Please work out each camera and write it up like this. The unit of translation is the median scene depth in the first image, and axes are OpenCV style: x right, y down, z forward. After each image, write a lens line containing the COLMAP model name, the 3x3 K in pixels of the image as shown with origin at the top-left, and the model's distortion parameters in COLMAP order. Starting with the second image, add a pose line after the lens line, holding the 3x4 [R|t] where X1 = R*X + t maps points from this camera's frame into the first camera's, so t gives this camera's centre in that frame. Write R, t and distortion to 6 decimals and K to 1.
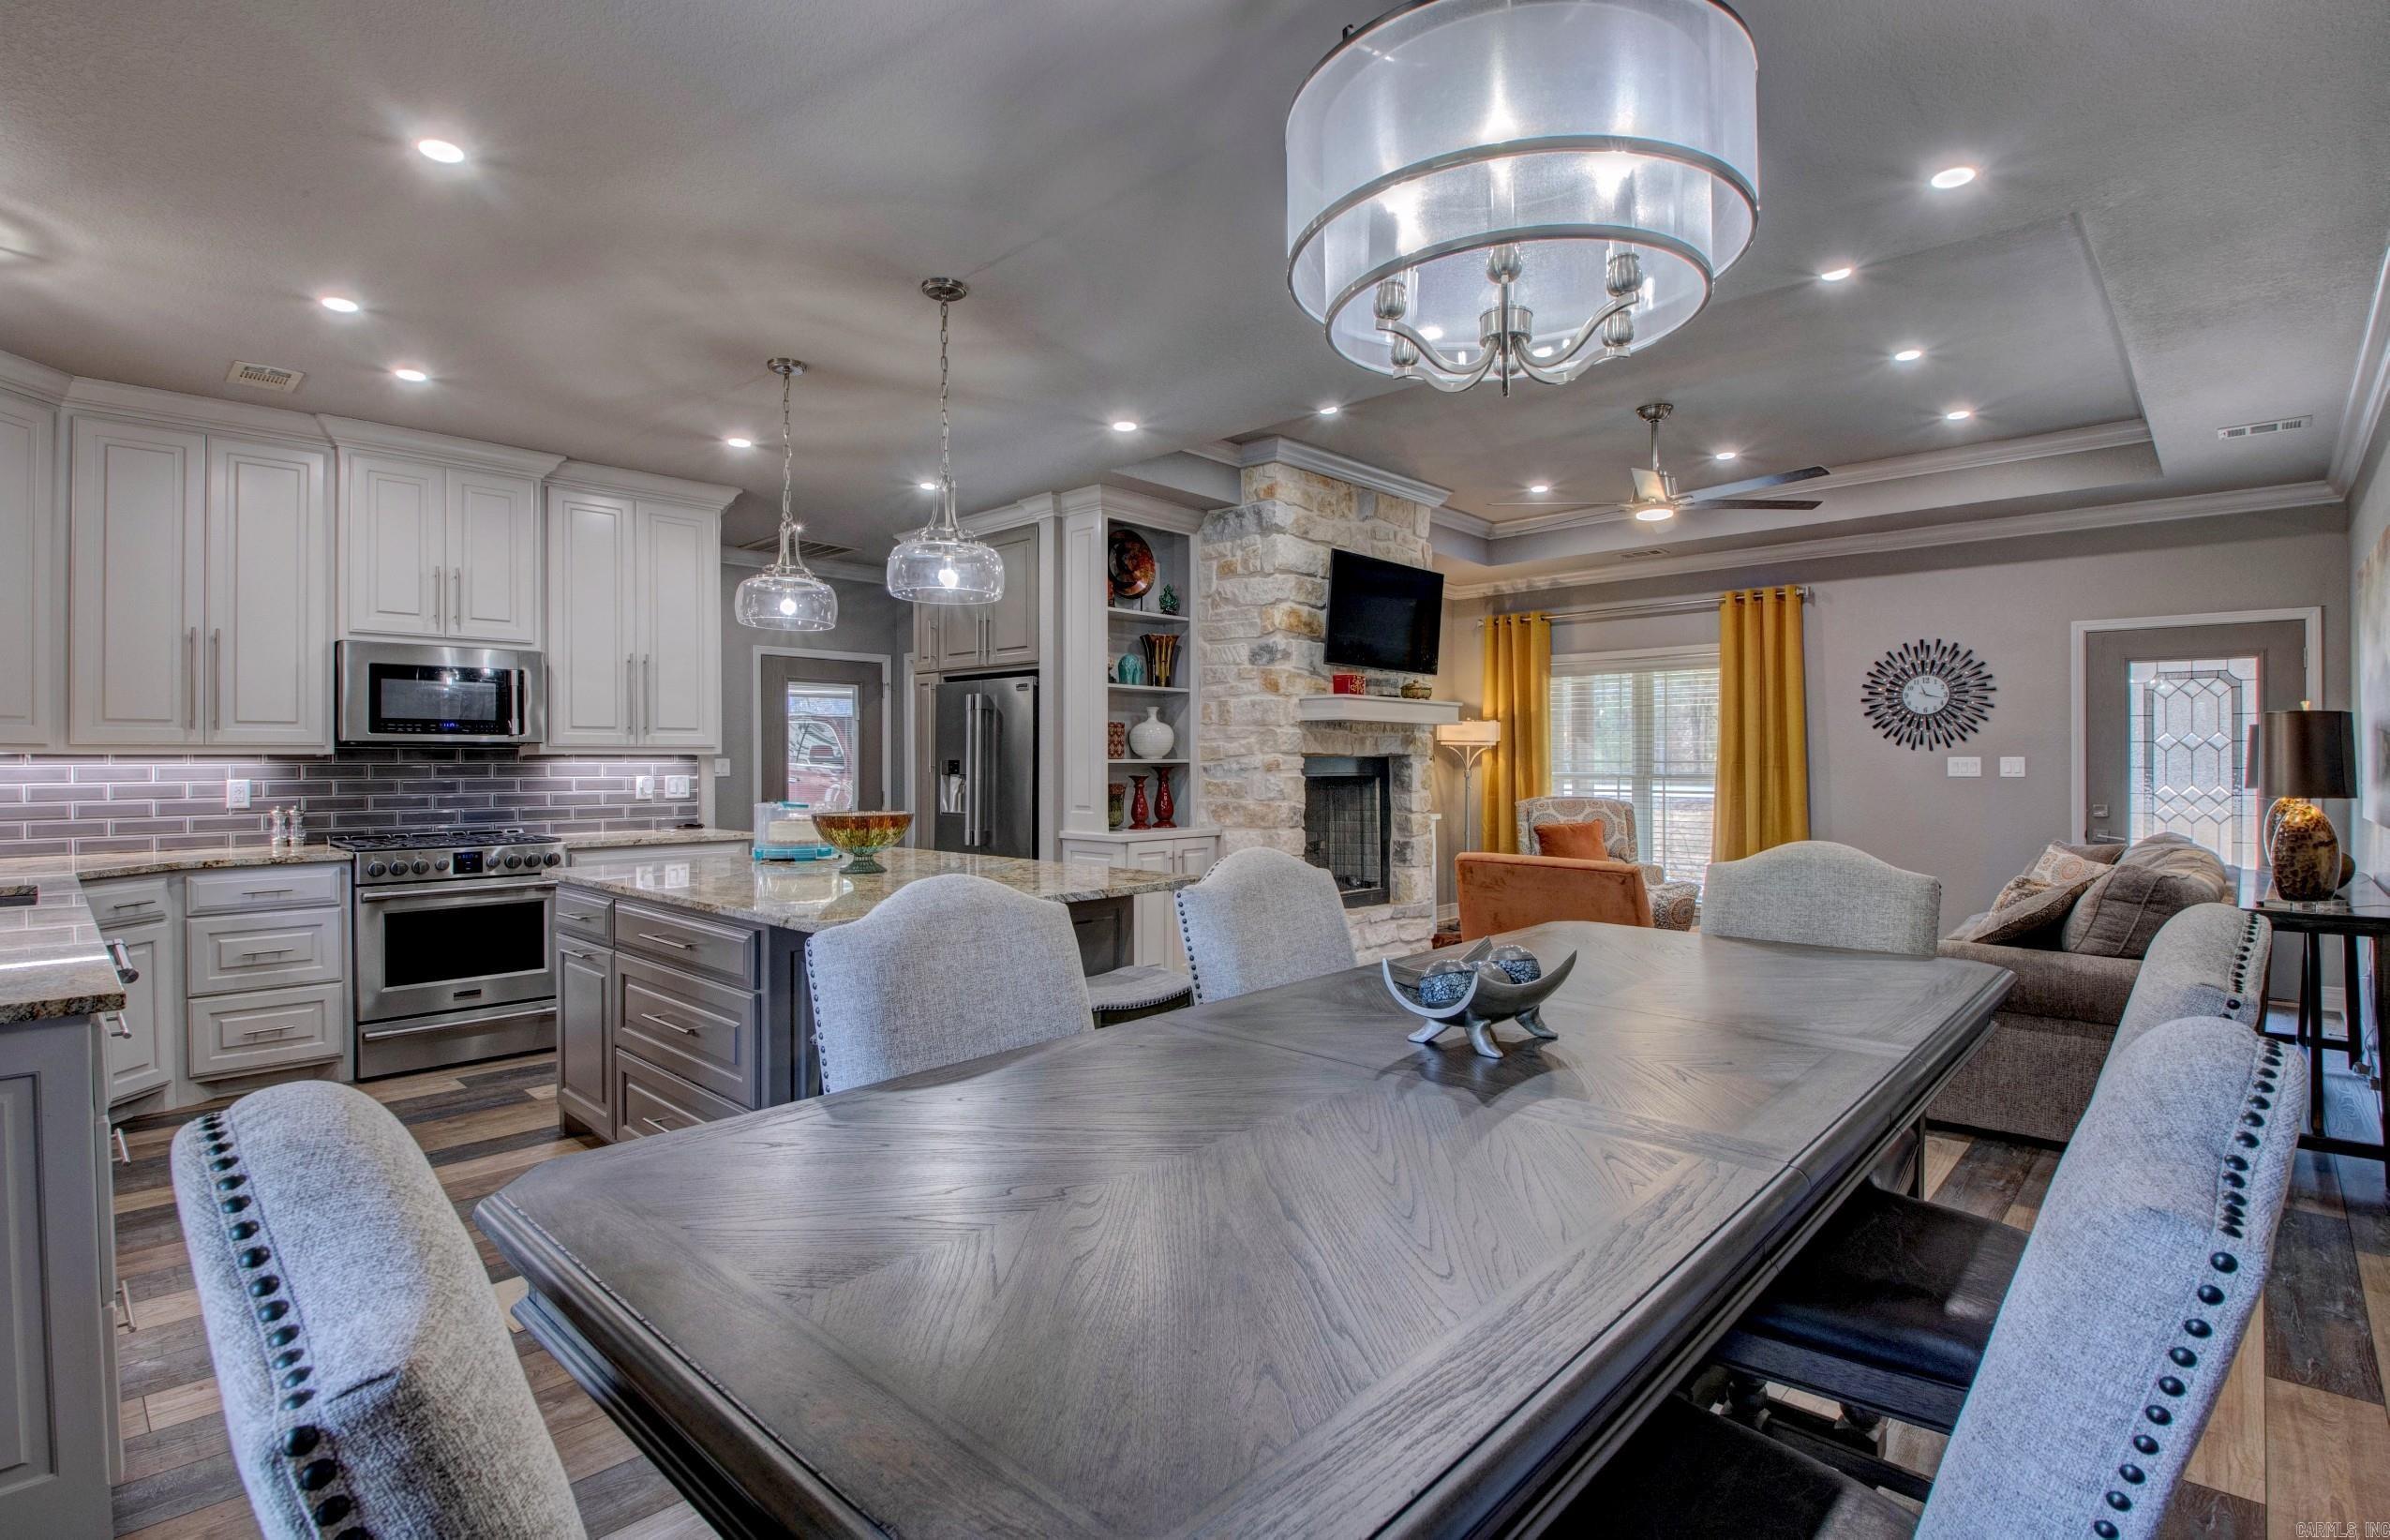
lens RADIAL K [[1132.5, 0, 1186.6], [0, 1132.5, 760.8], [0, 0, 1]] dist [0.022459, -0.030207]
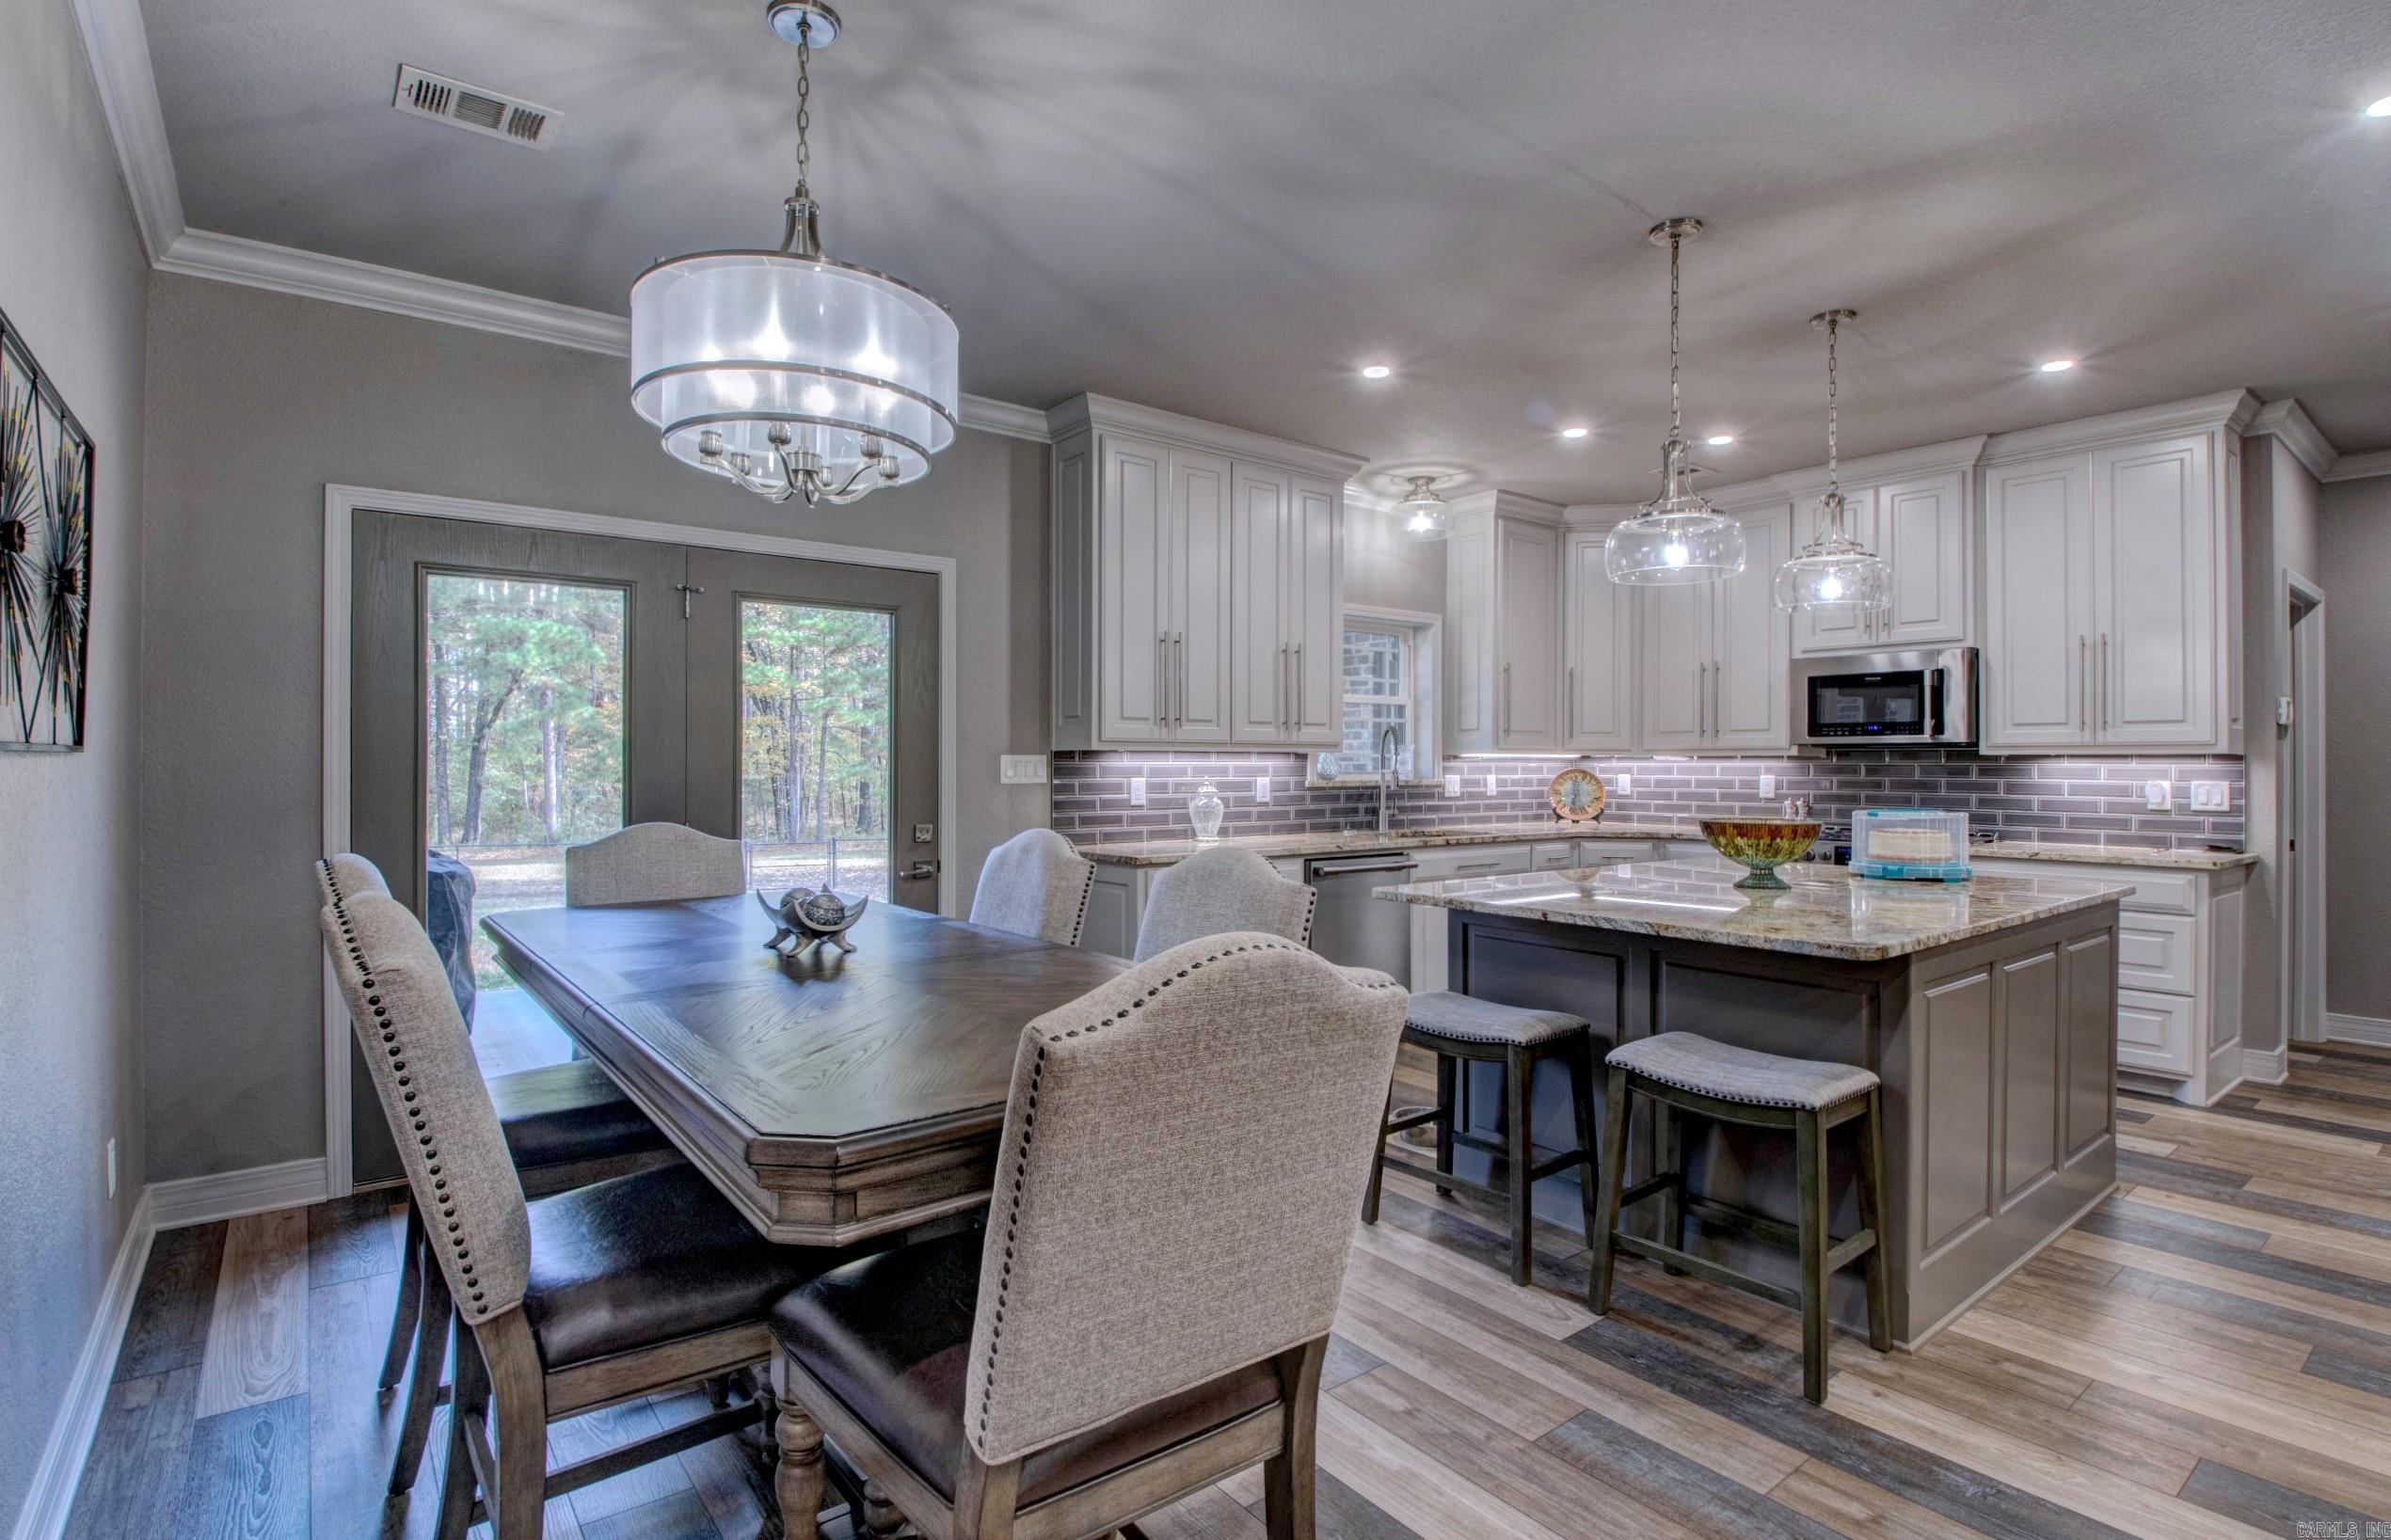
lens RADIAL K [[1132.8, 0, 1187.0], [0, 1132.8, 760.8], [0, 0, 1]] dist [0.022459, -0.030207]
pose [[-0.151831, 0.000454, -0.988406, 0.404346], [-0.003315, 0.999994, 0.000969, 0.000594], [0.988401, 0.003424, -0.151829, 0.425655]]
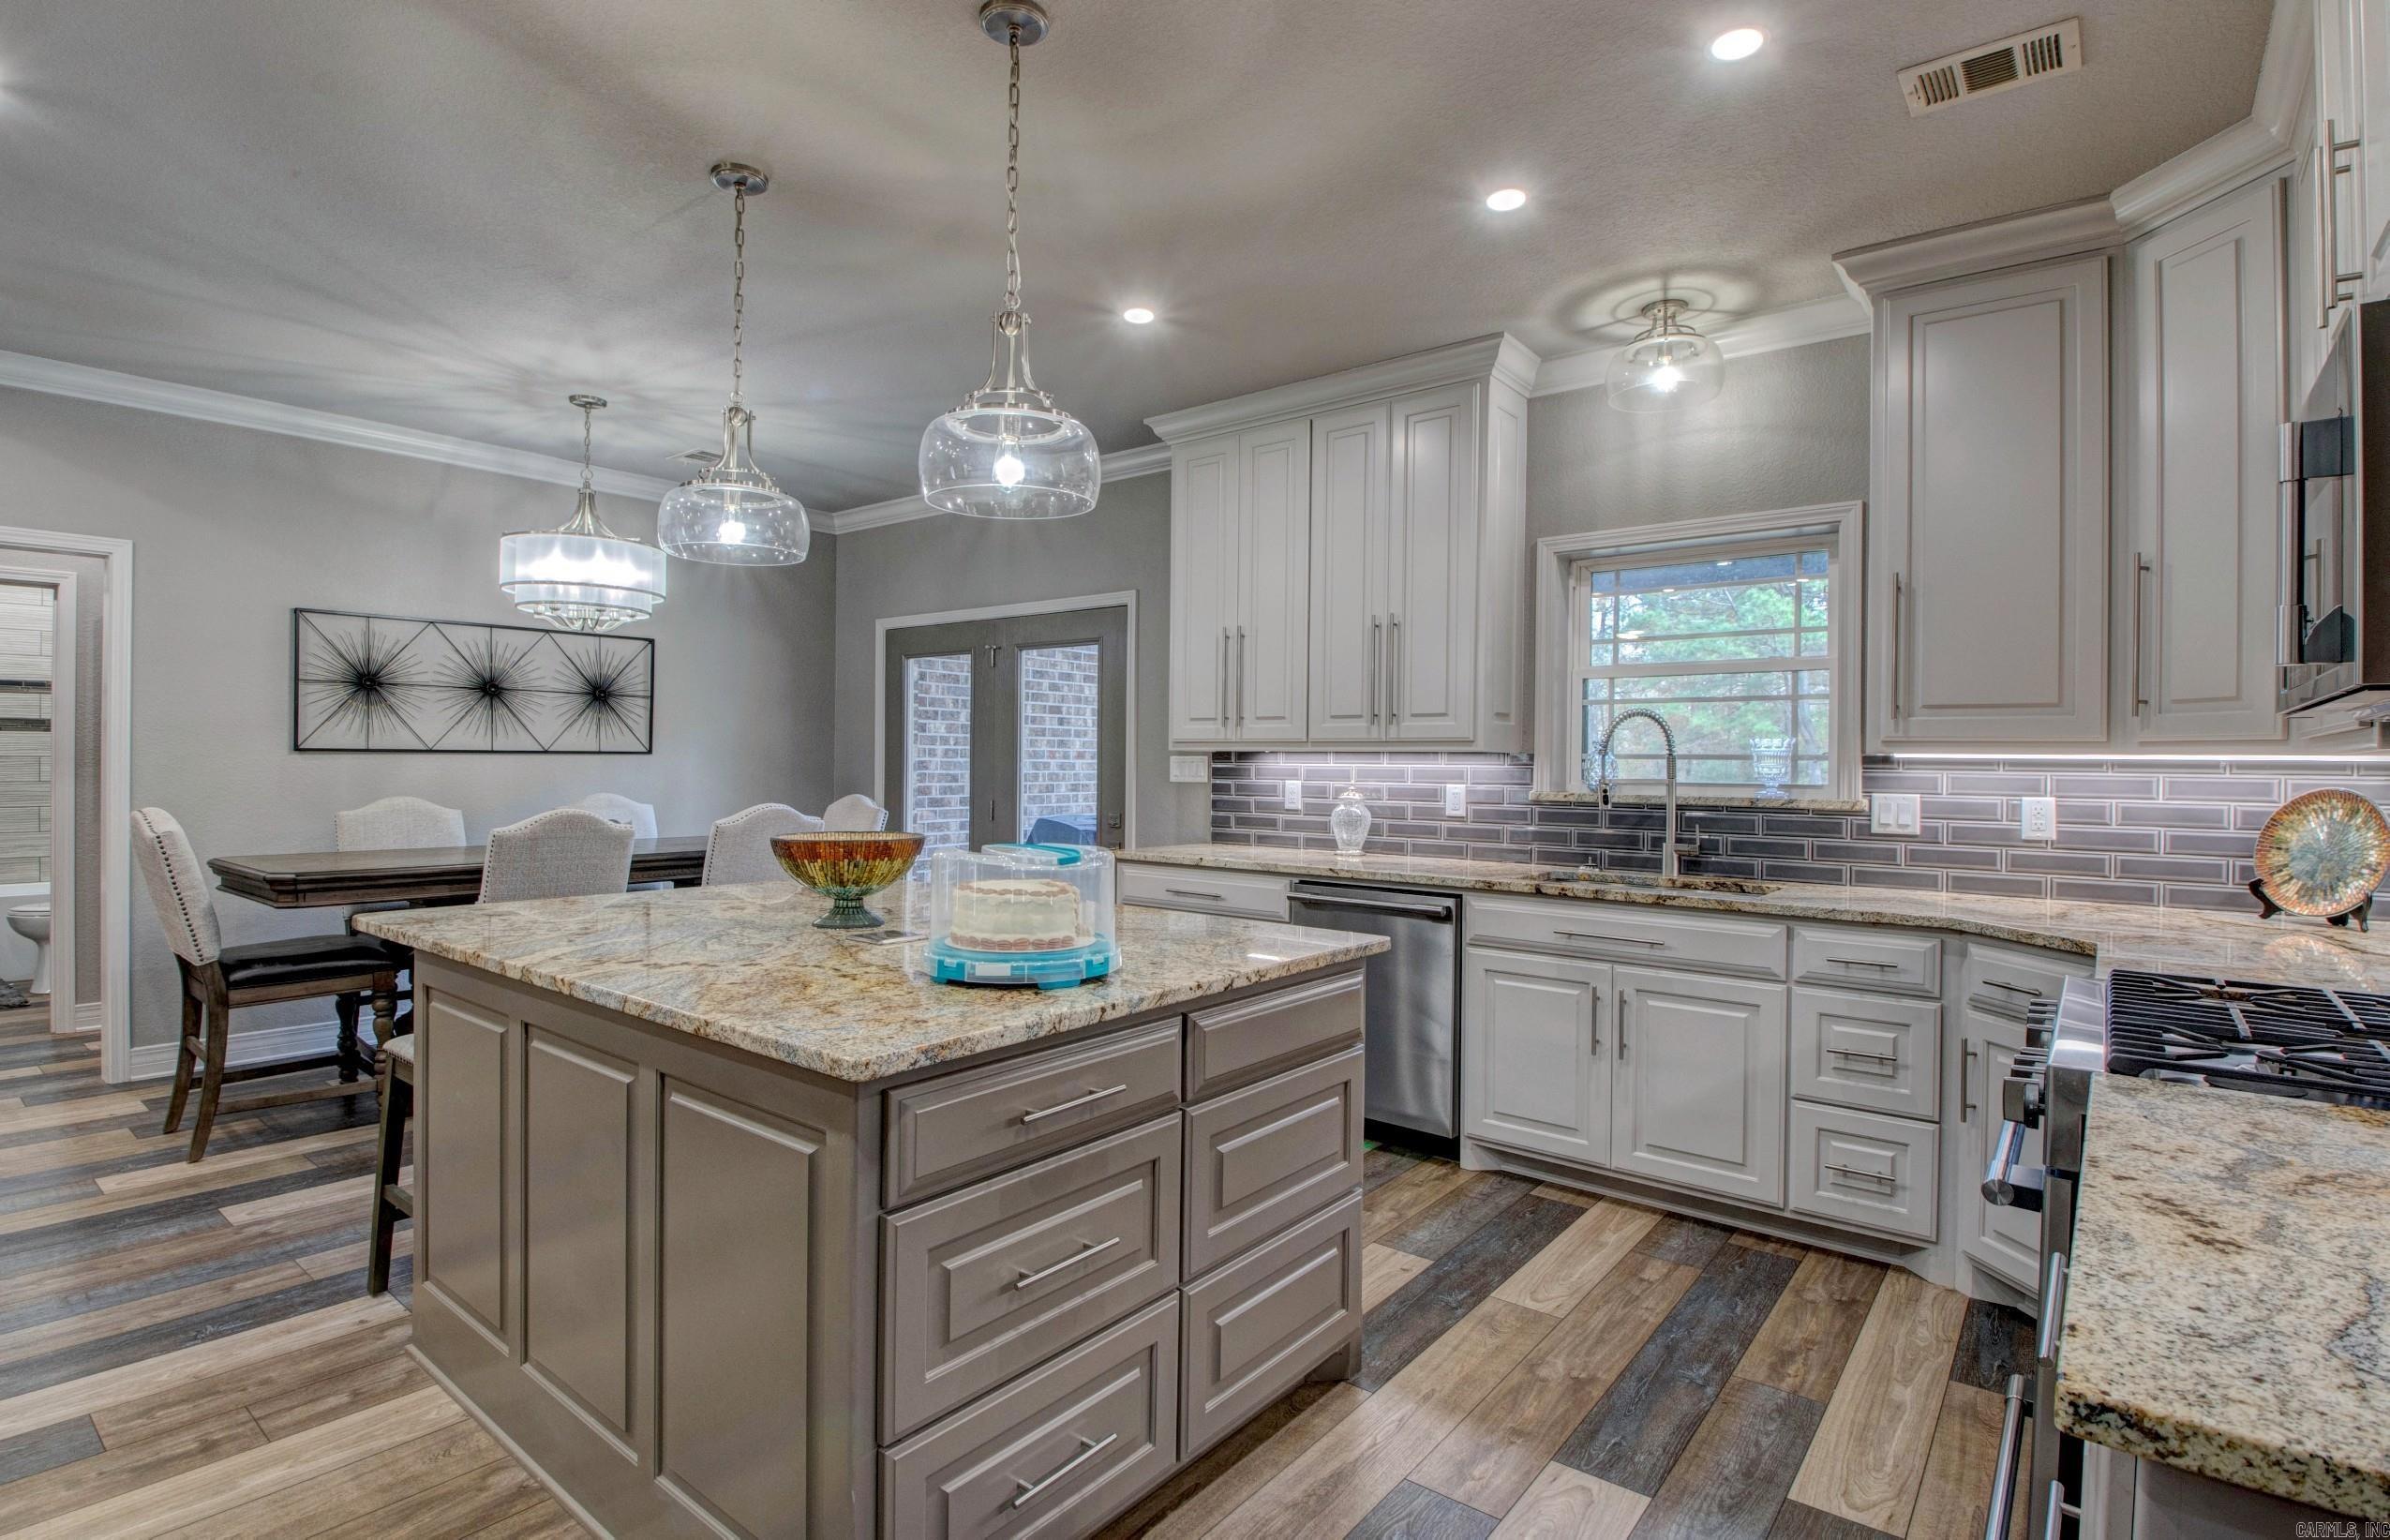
lens RADIAL K [[1142.6, 0, 1189.9], [0, 1142.6, 762.5], [0, 0, 1]] dist [0.003073, -0.018498]
pose [[-0.996471, -0.007718, -0.083585, -0.258432], [-0.007994, 0.999964, 0.002956, 0.000052], [0.083559, 0.003614, -0.996496, 1.026584]]
